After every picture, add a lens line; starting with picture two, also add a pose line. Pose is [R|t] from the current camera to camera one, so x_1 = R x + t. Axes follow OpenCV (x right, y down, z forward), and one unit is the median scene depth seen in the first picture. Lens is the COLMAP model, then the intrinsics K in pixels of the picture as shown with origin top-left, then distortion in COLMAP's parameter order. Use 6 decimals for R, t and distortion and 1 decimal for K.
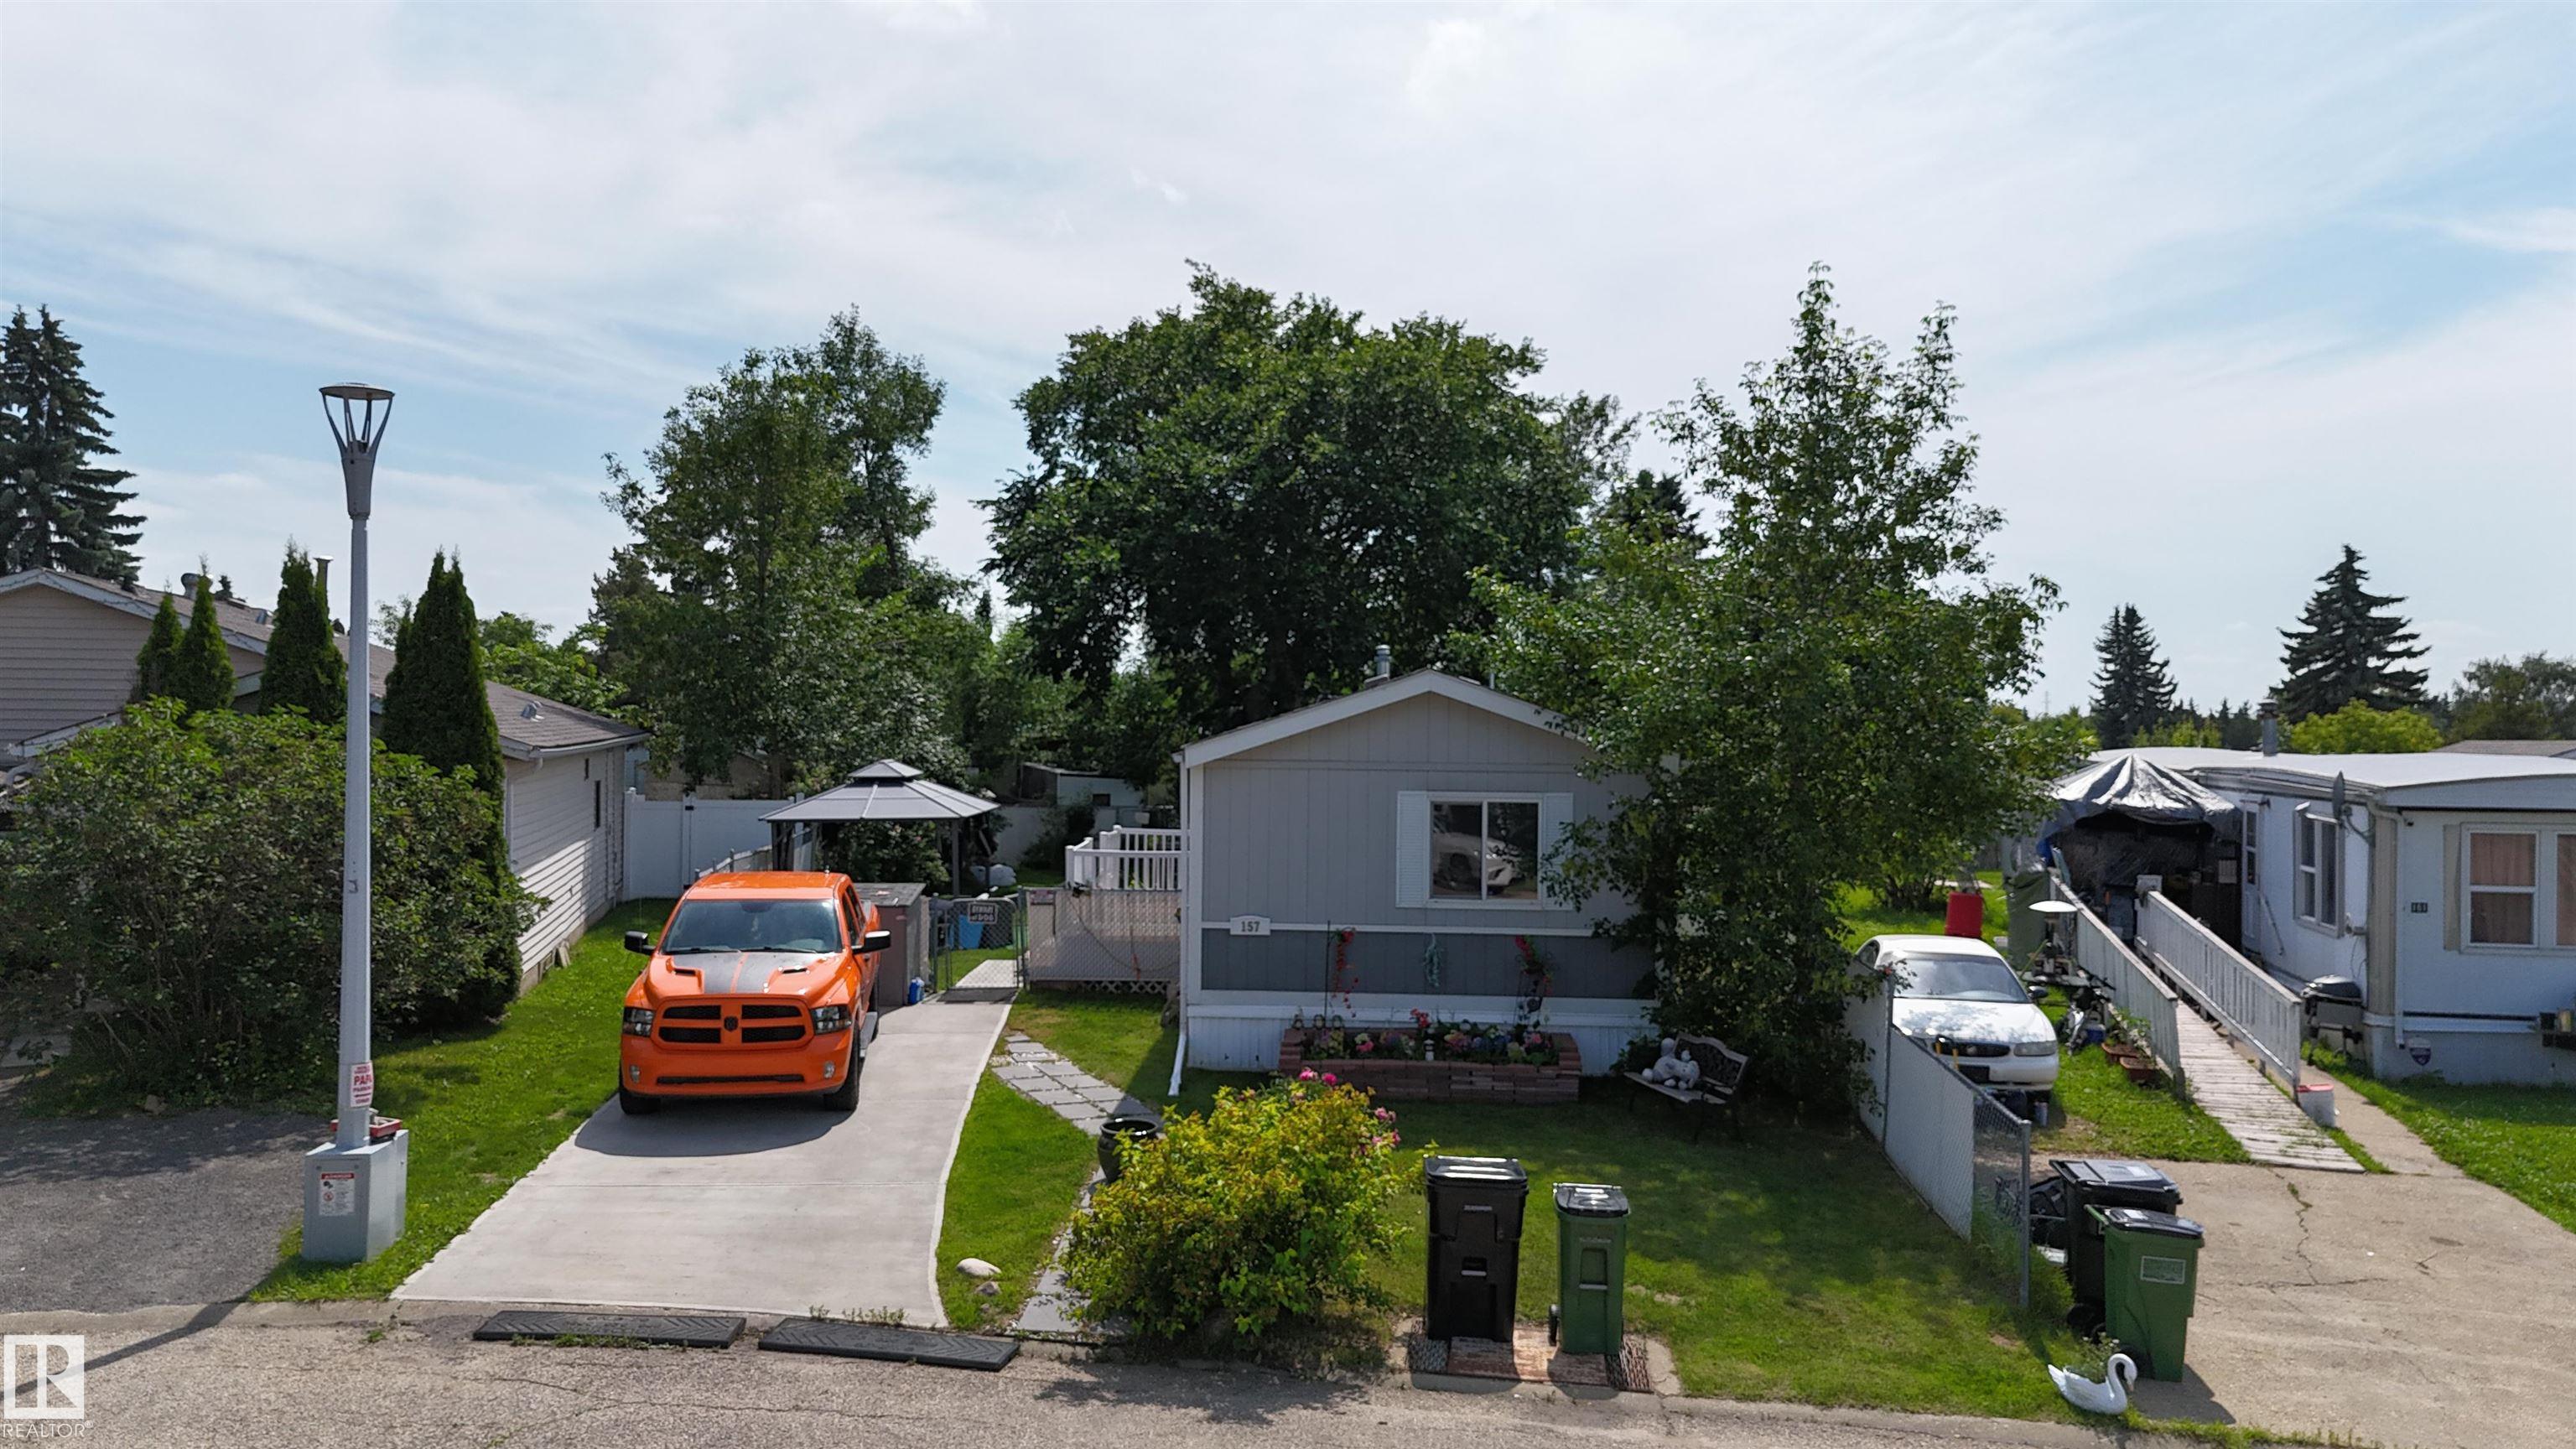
lens RADIAL K [[1900.5, 0, 1288.0], [0, 1900.5, 724.5], [0, 0, 1]] dist [0.080802, -0.084214]
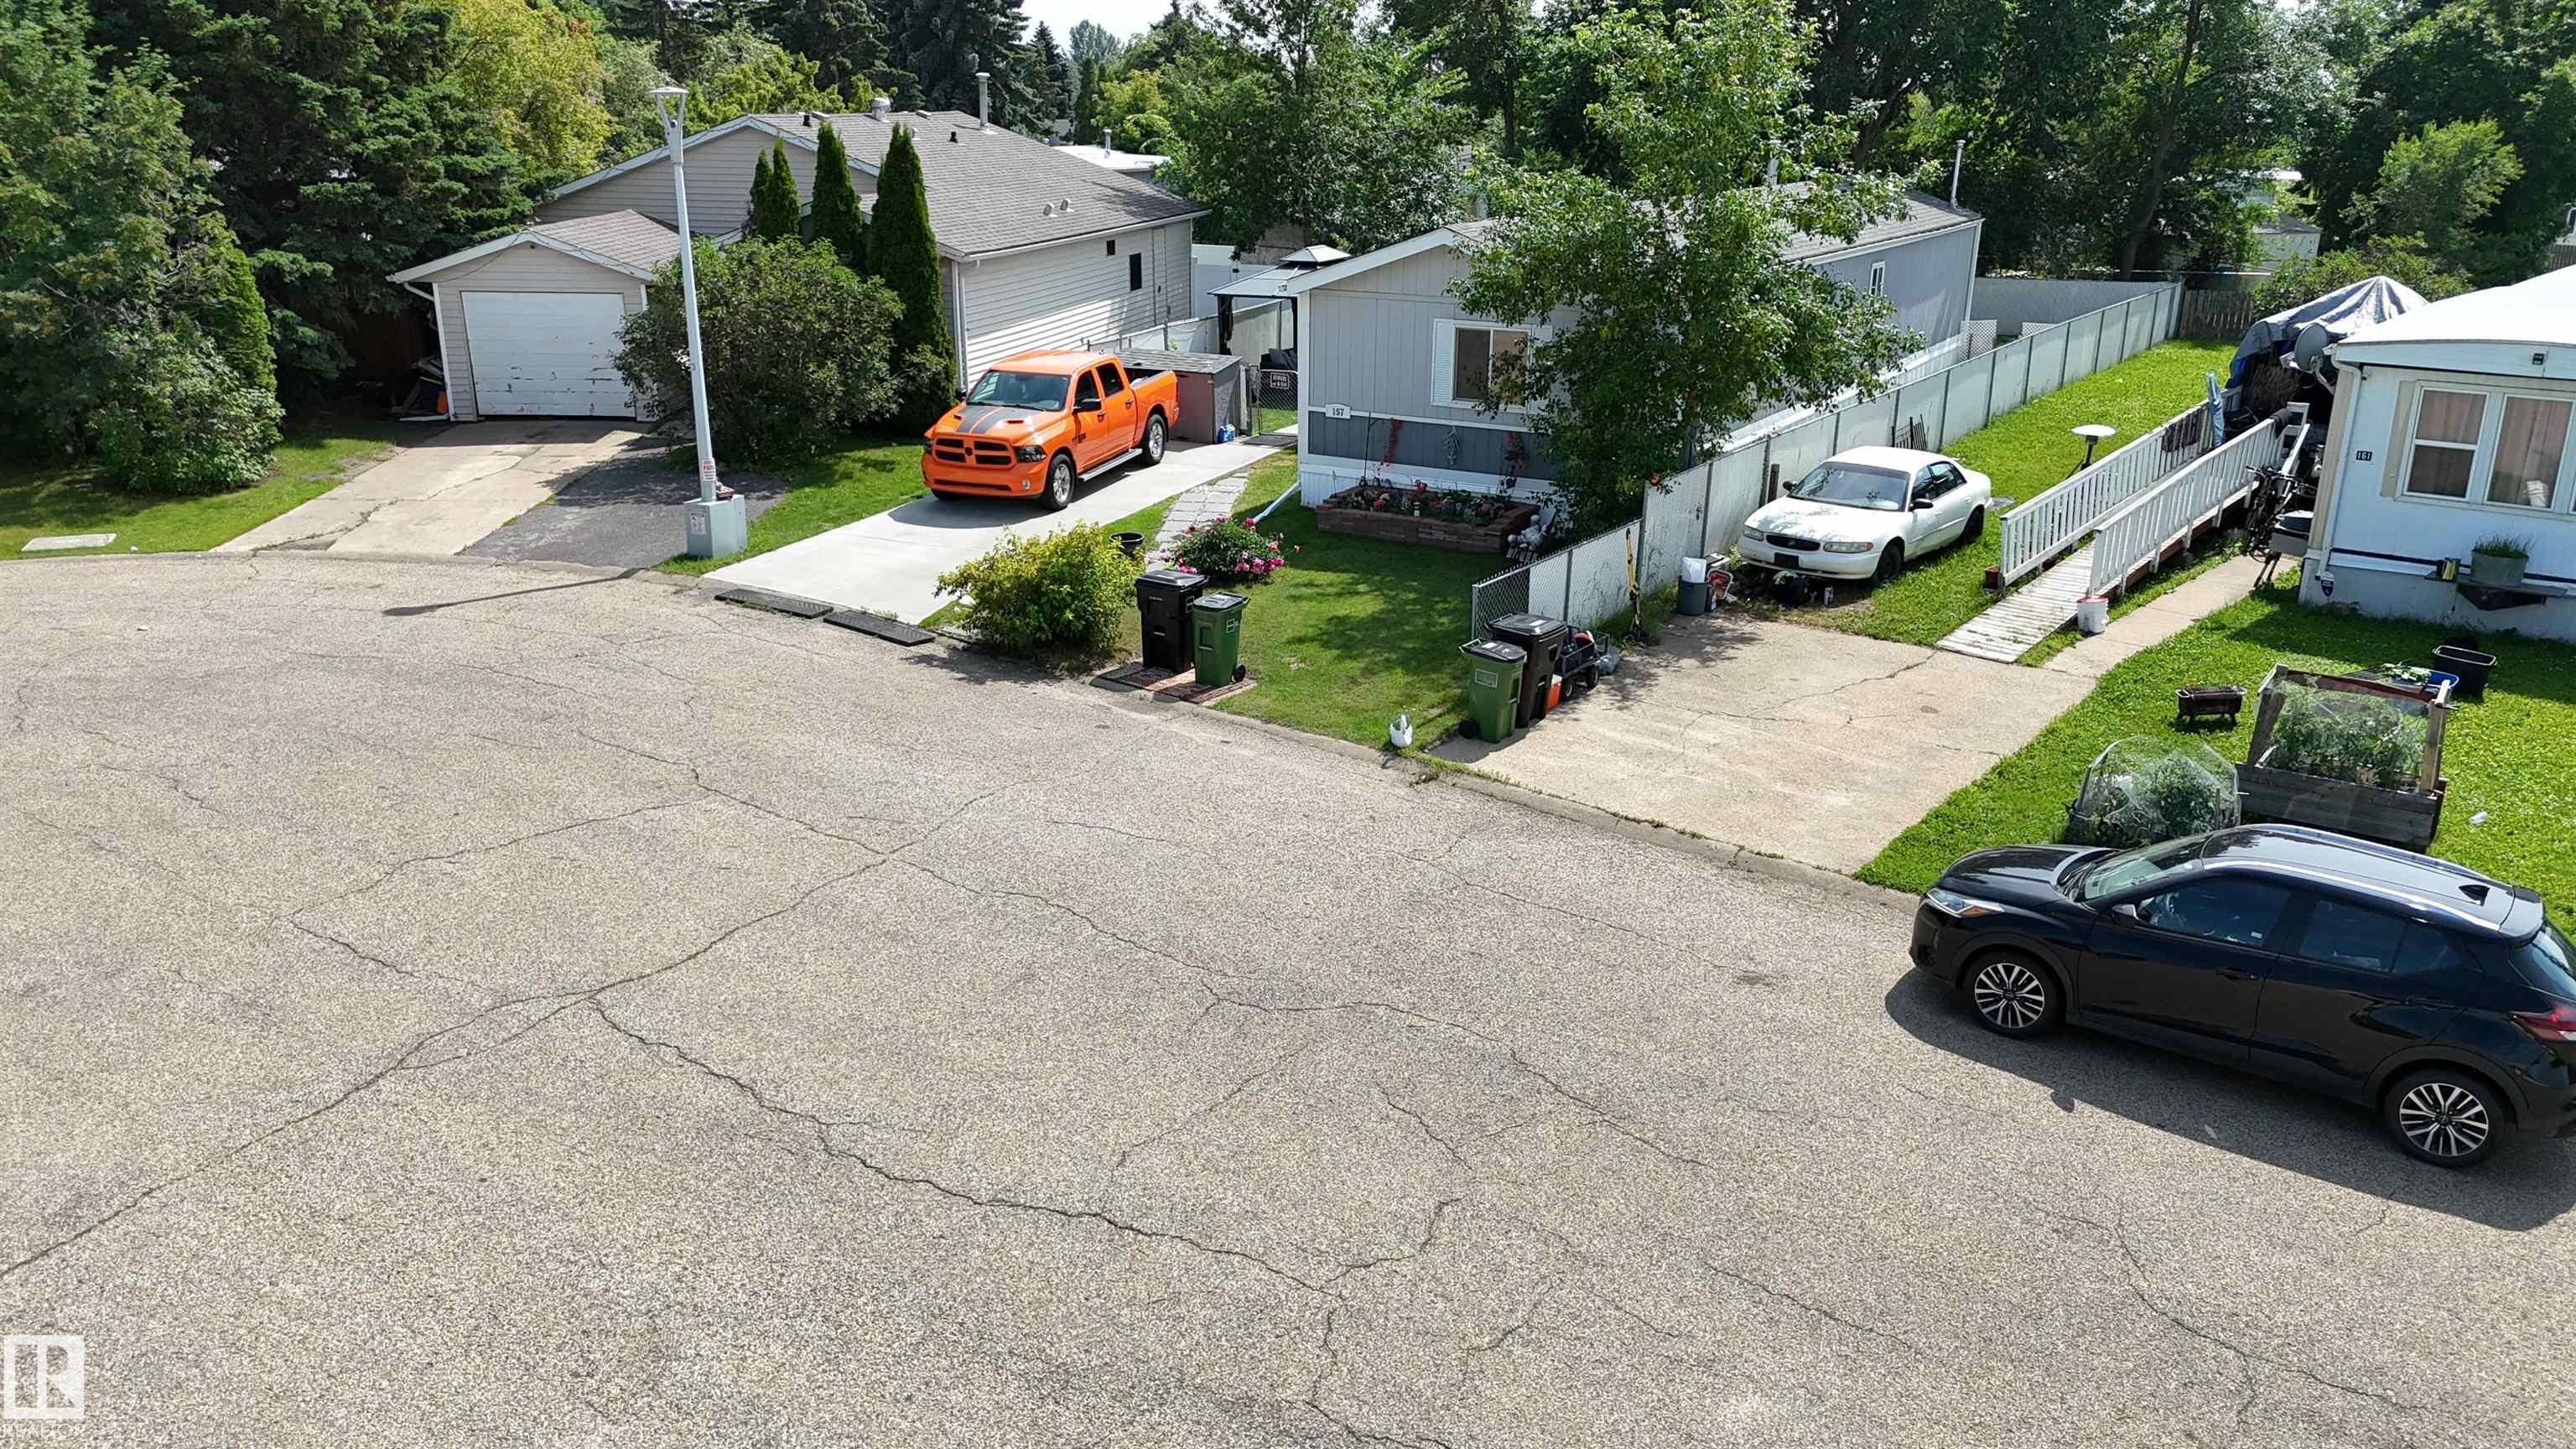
lens RADIAL K [[1900.5, 0, 1288.0], [0, 1900.5, 724.5], [0, 0, 1]] dist [0.080802, -0.084214]
pose [[0.878111, 0.144413, -0.456143, 0.717675], [0.001616, 0.952461, 0.304656, -0.118035], [0.478455, -0.268259, 0.836133, -0.303844]]
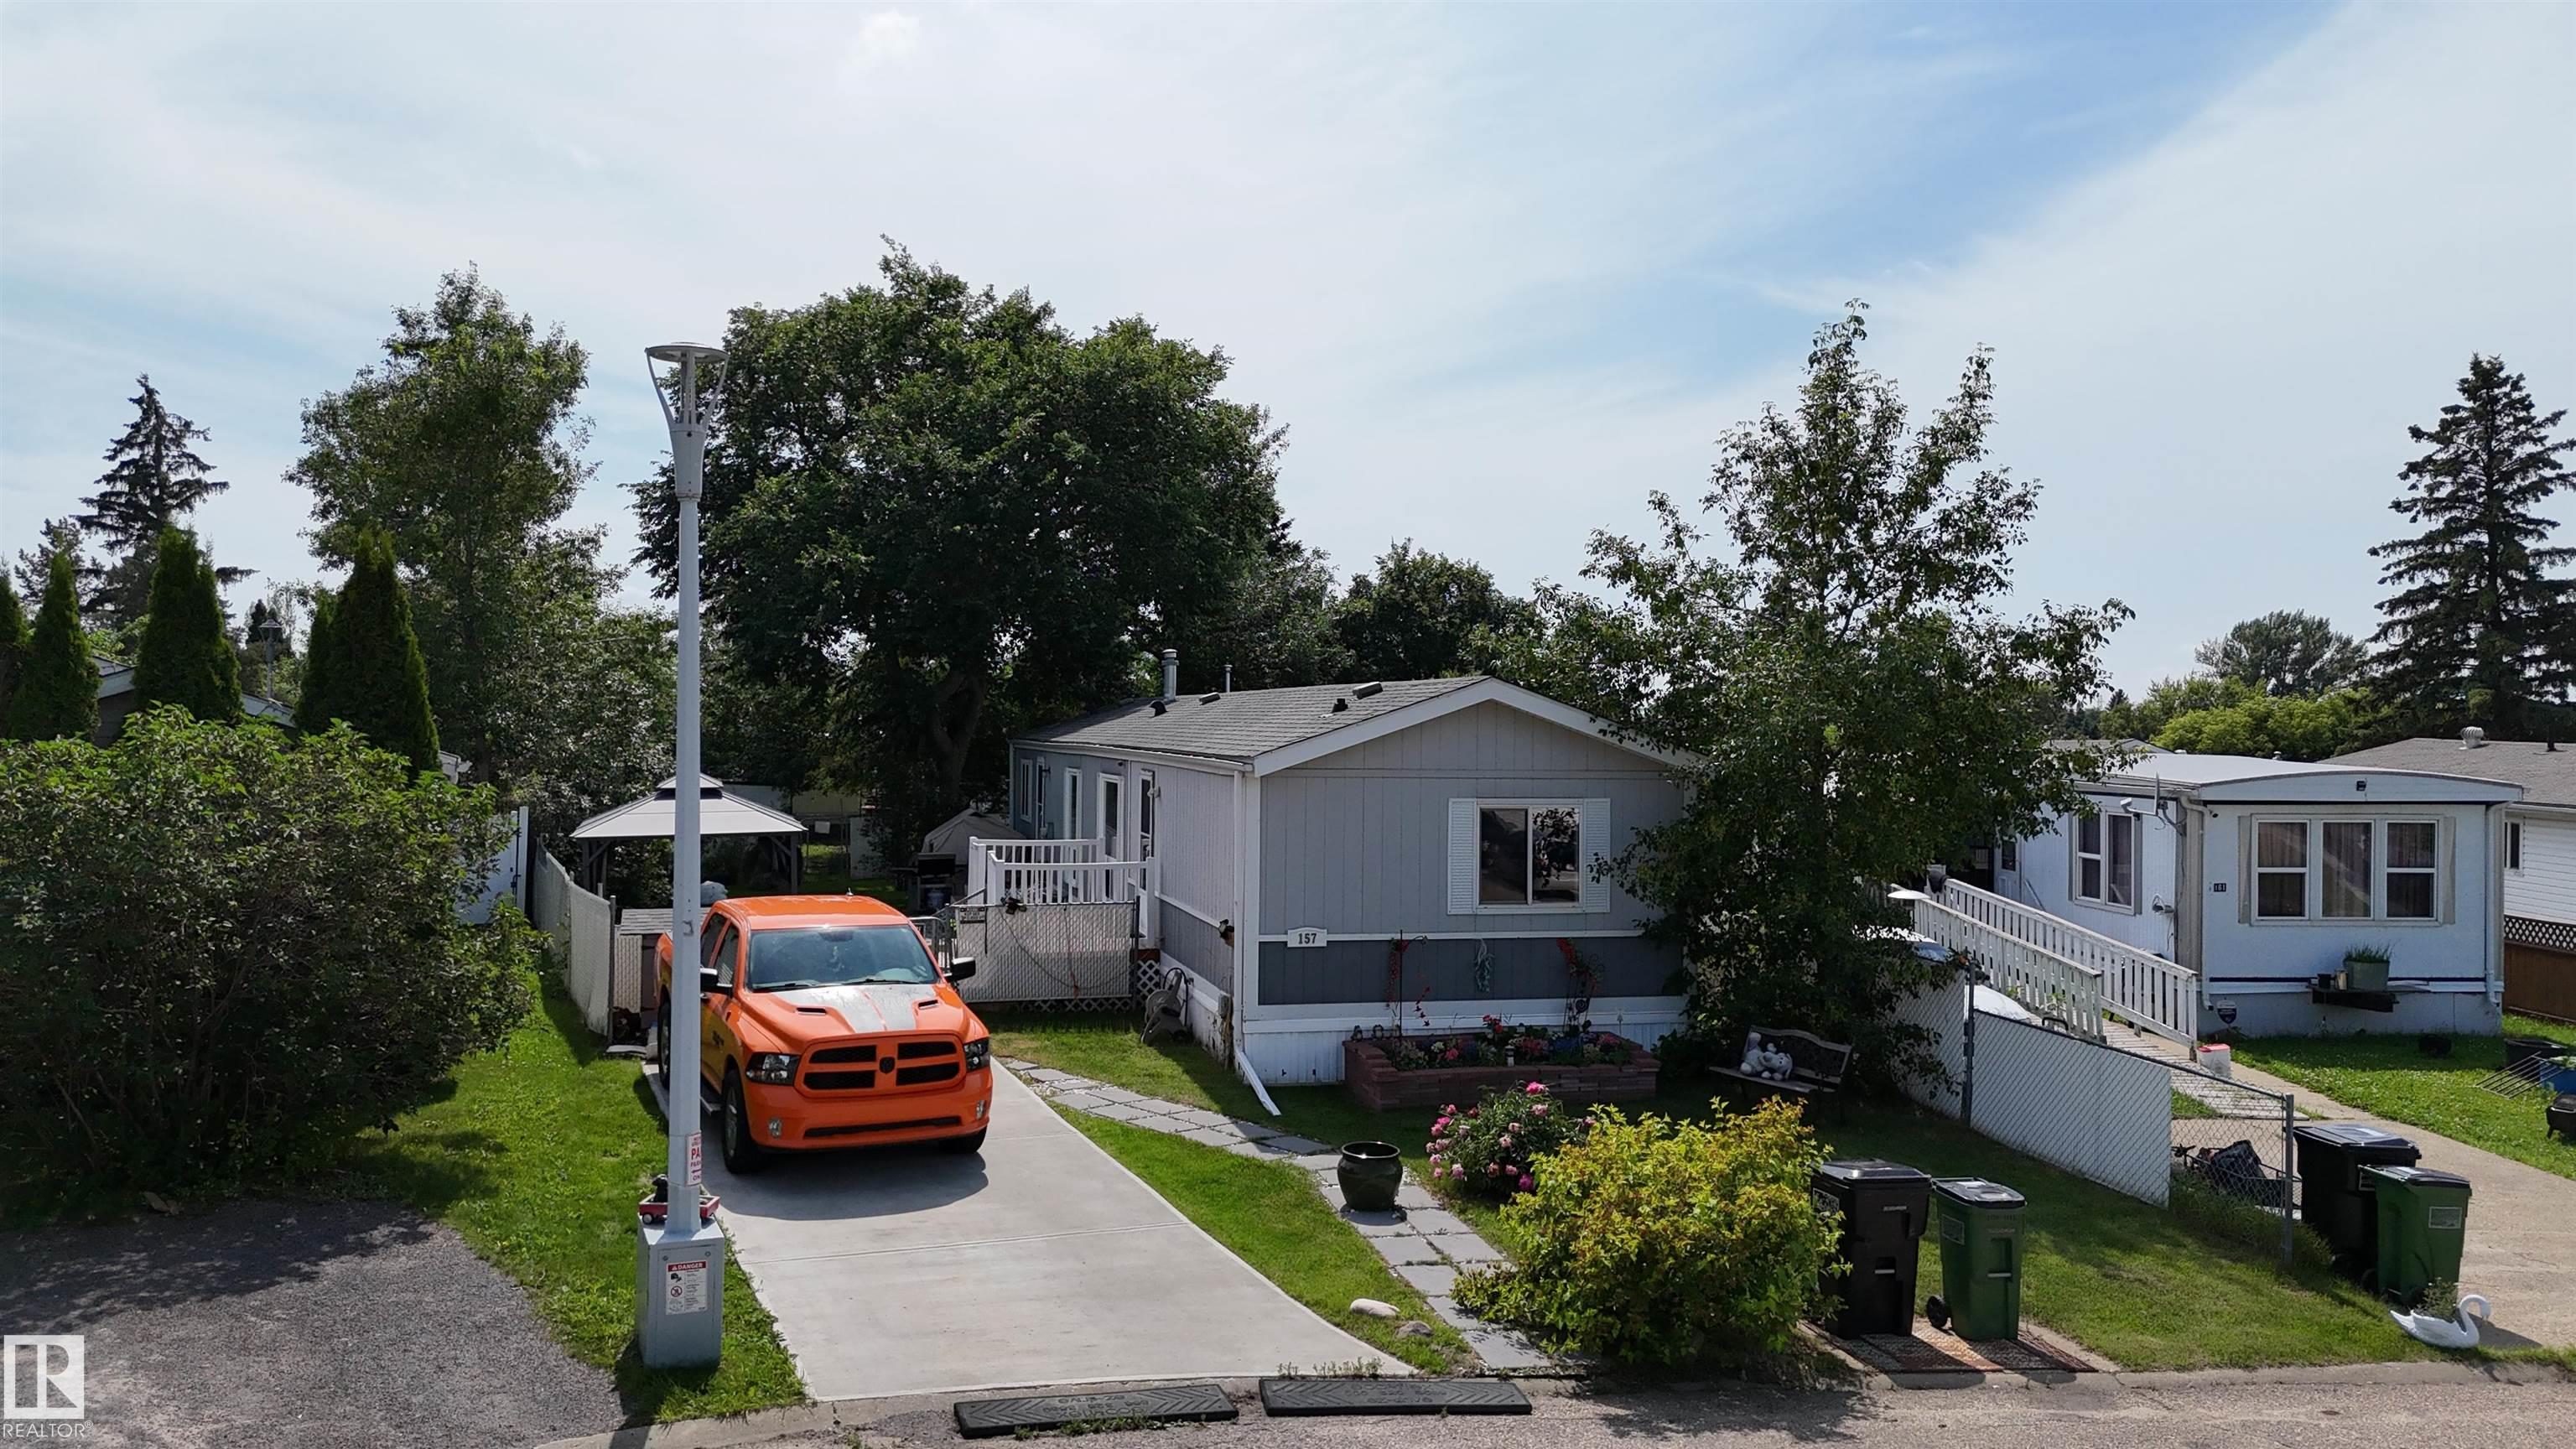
lens RADIAL K [[1890.2, 0, 1288.0], [0, 1890.2, 724.5], [0, 0, 1]] dist [0.079509, -0.069837]
pose [[0.955617, -0.000999, 0.294609, -0.362037], [0.000887, 0.999999, 0.000514, -0.005220], [-0.294609, -0.000230, 0.955618, 0.081547]]
